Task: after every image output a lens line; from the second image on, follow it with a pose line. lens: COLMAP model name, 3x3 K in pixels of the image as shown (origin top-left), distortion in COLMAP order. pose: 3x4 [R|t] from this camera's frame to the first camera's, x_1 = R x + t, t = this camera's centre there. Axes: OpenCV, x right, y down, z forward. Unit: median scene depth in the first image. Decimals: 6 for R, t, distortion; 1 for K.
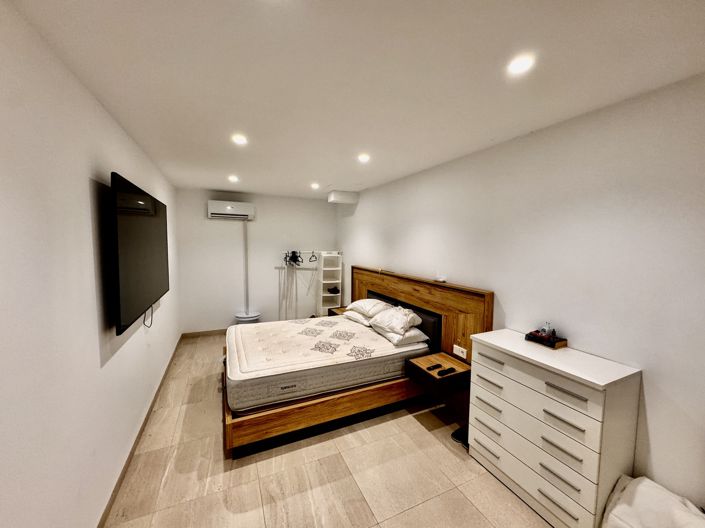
lens RADIAL K [[279.8, 0, 354.7], [0, 279.8, 261.9], [0, 0, 1]] dist [-0.000275, -0.001207]
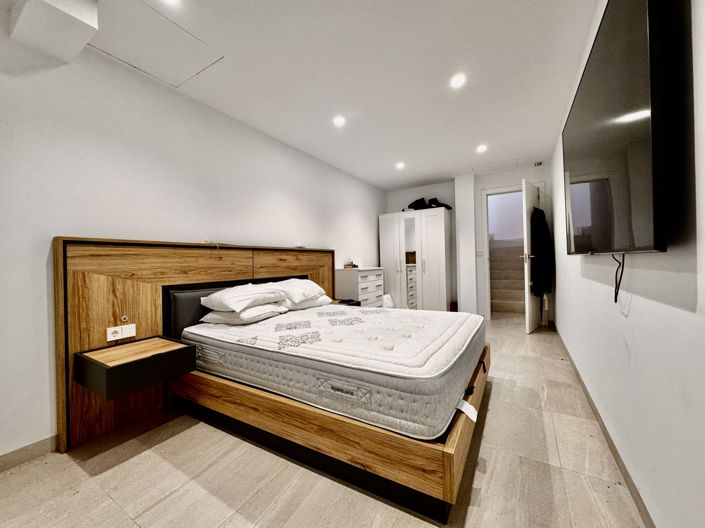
lens RADIAL K [[279.8, 0, 353.2], [0, 279.8, 262.0], [0, 0, 1]] dist [-0.000275, -0.001207]
pose [[-0.558408, -0.000208, 0.829566, -0.758438], [0.076342, 0.995744, 0.051638, 0.082720], [-0.826046, 0.092166, -0.556016, 1.425314]]
